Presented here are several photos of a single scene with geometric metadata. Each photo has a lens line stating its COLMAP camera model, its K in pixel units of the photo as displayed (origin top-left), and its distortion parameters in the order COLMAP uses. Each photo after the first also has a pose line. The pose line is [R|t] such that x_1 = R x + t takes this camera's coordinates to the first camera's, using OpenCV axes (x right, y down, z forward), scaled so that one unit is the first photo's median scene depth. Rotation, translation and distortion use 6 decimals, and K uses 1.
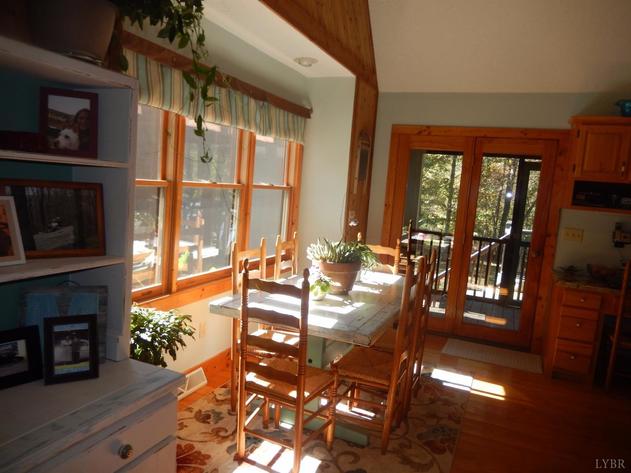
lens RADIAL K [[479.5, 0, 315.0], [0, 479.5, 239.5], [0, 0, 1]] dist [-0.007922, -0.005431]
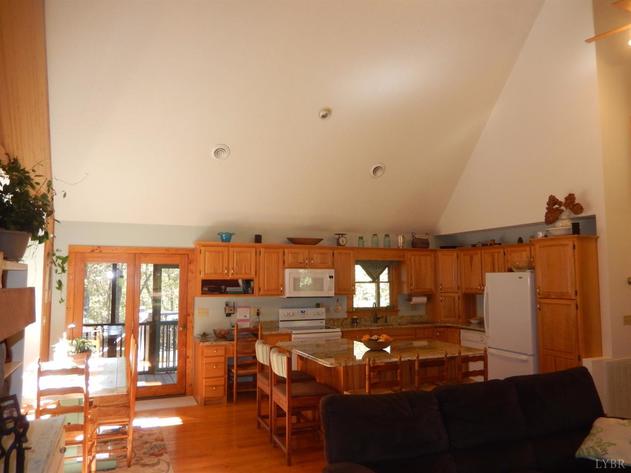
lens RADIAL K [[479.5, 0, 315.0], [0, 479.5, 239.5], [0, 0, 1]] dist [-0.007922, -0.005431]
pose [[0.701223, -0.021535, 0.712616, -0.357233], [0.140883, 0.984019, -0.108894, -0.024836], [-0.698883, 0.176754, 0.693051, -0.442967]]
